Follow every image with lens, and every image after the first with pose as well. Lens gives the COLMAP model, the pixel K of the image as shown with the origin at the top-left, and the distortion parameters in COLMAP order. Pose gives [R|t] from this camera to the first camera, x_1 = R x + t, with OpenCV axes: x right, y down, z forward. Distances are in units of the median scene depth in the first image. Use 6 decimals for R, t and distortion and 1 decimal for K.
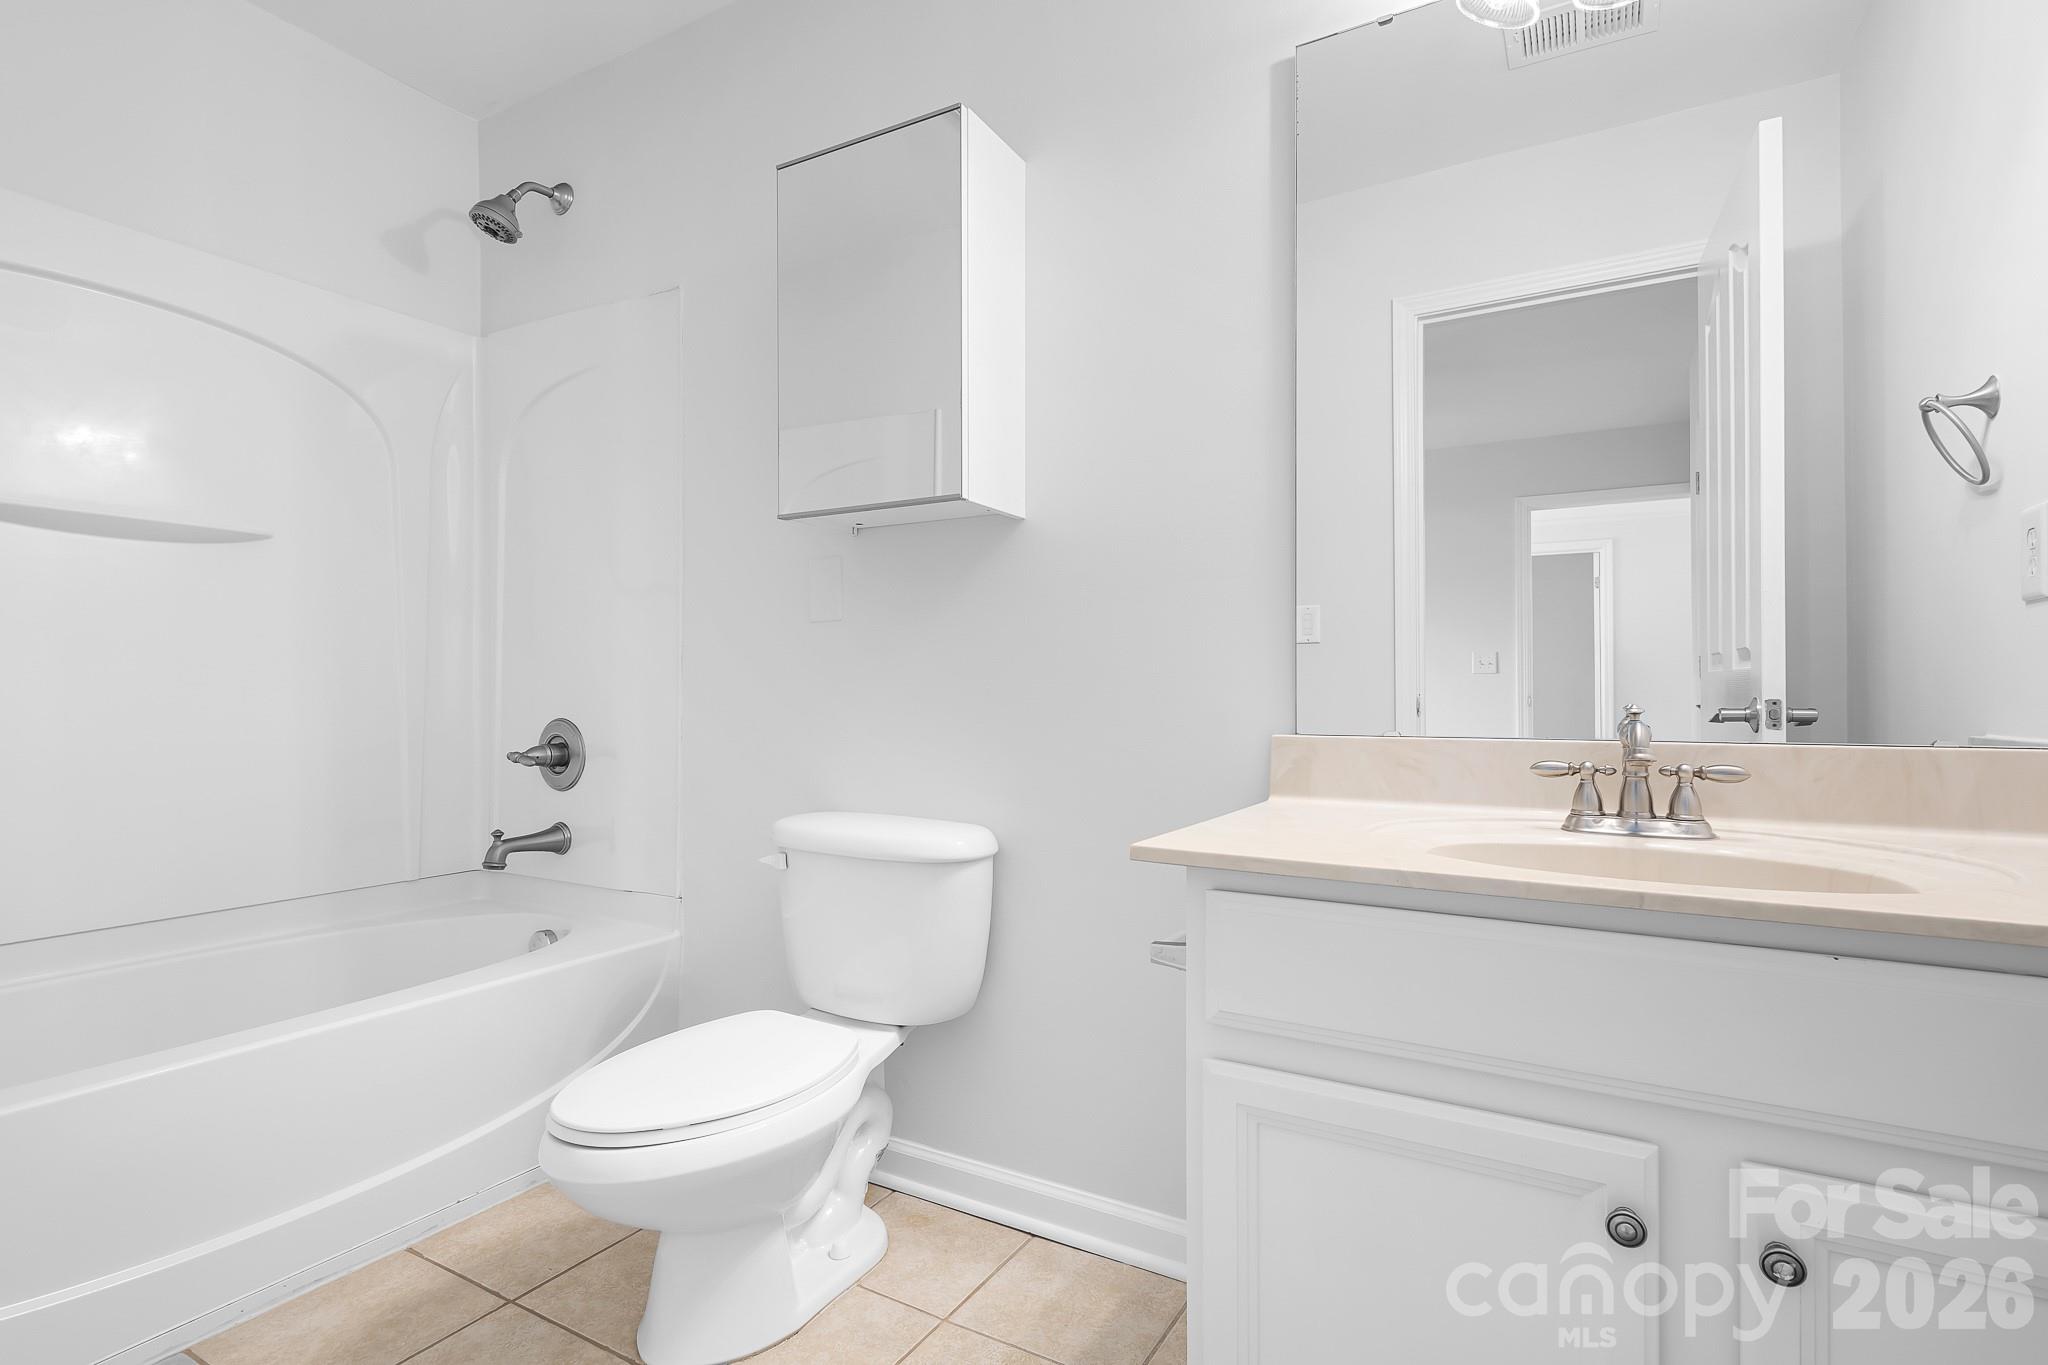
lens RADIAL K [[997.7, 0, 1021.6], [0, 997.7, 688.2], [0, 0, 1]] dist [0.026532, -0.010634]
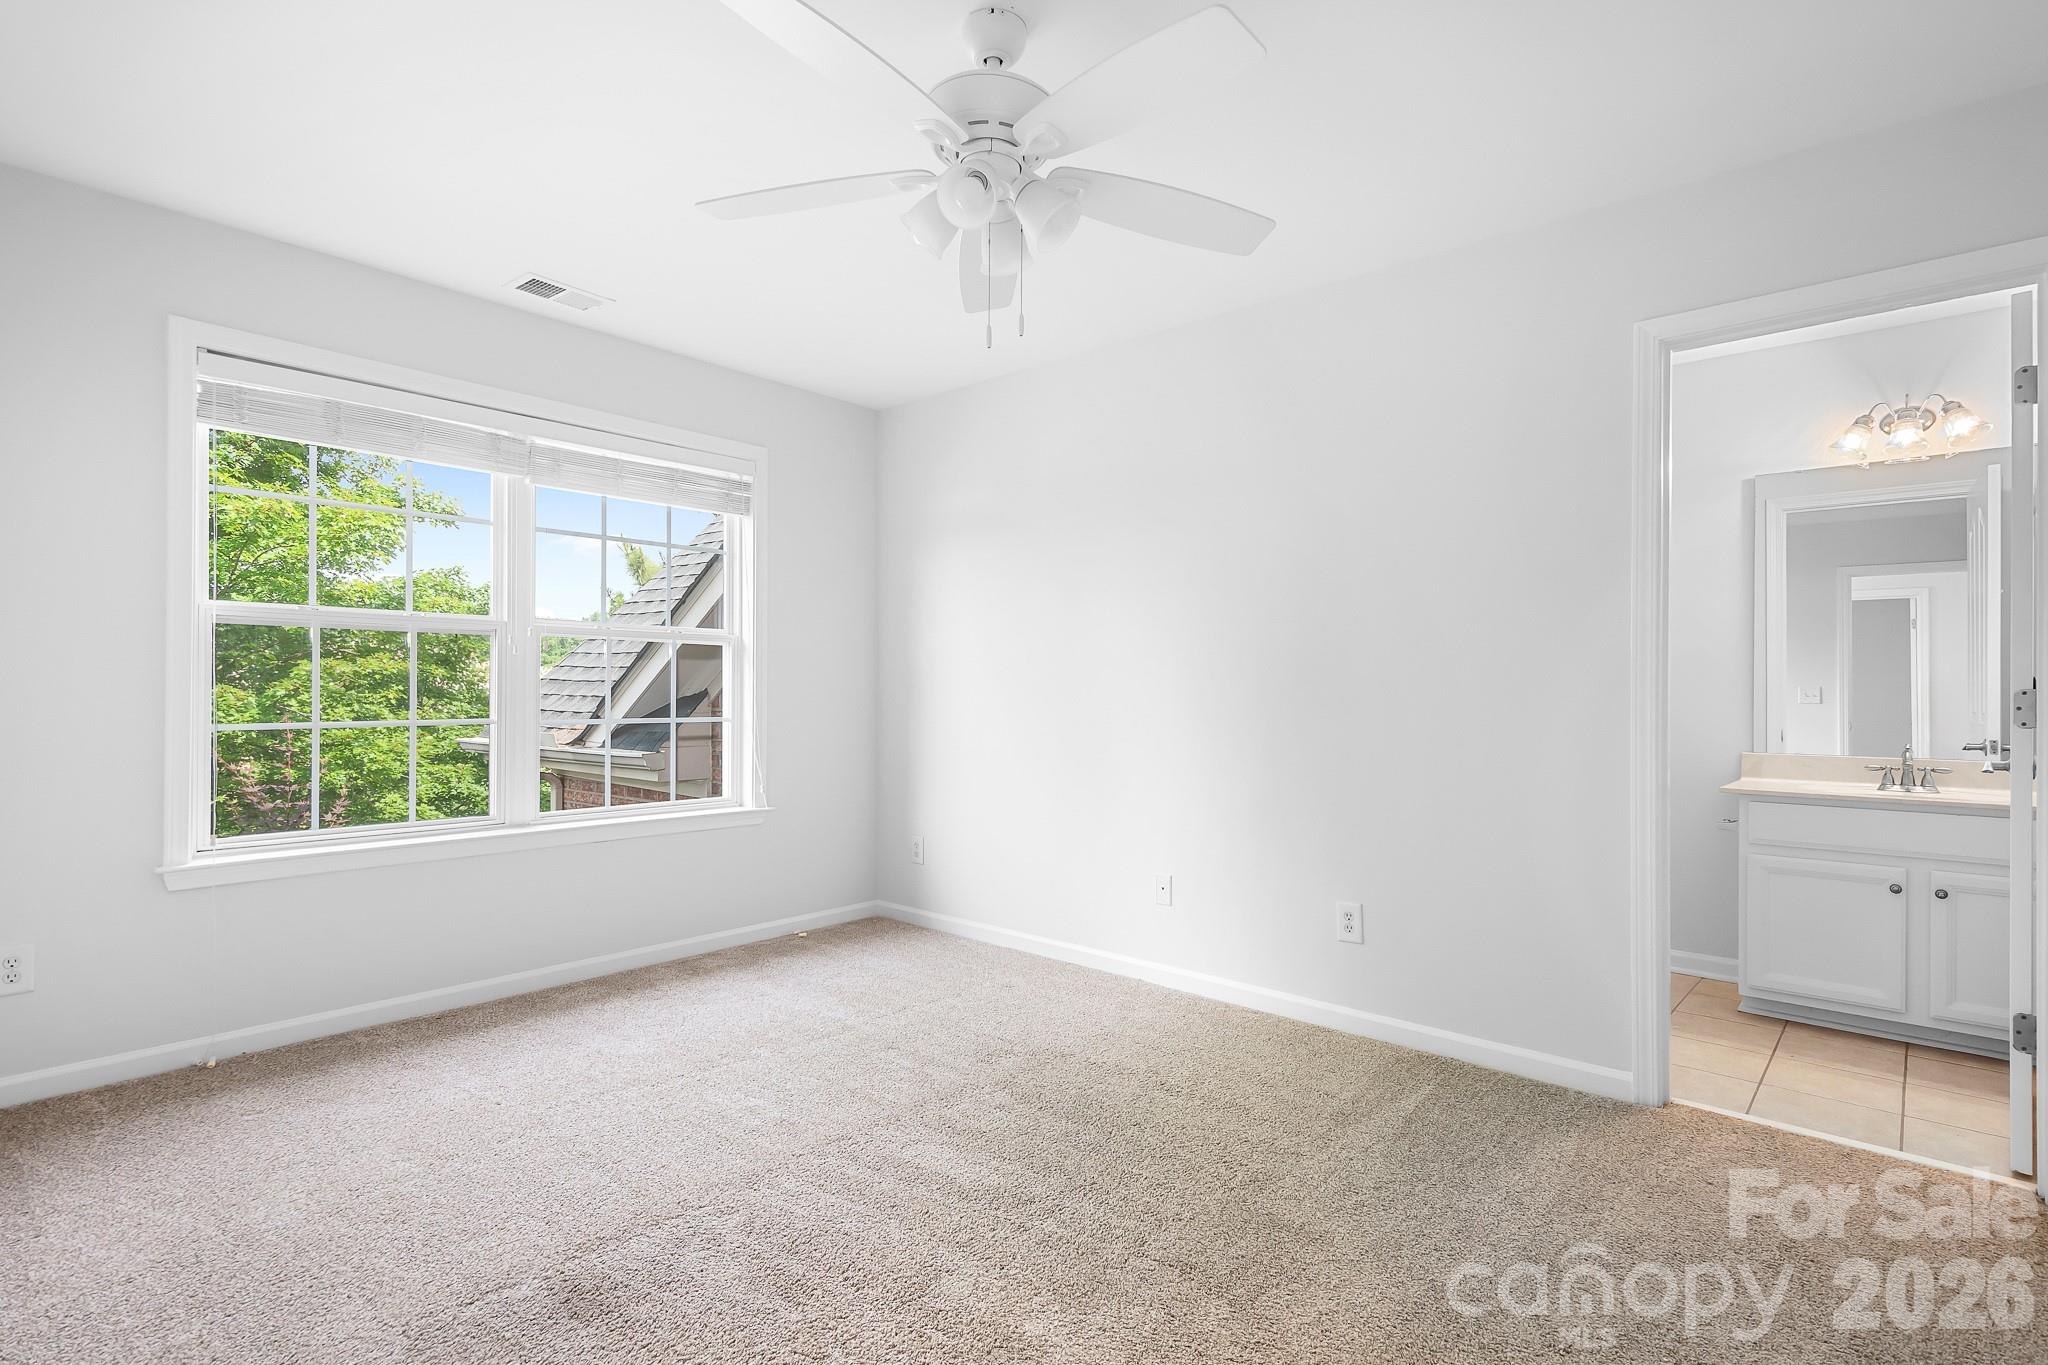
lens RADIAL K [[997.7, 0, 1021.6], [0, 997.7, 688.2], [0, 0, 1]] dist [0.026532, -0.010634]
pose [[0.978006, 0.010006, -0.208336, -1.215701], [-0.009521, 0.999949, 0.003331, -0.128388], [0.208359, -0.001274, 0.978052, -2.263058]]
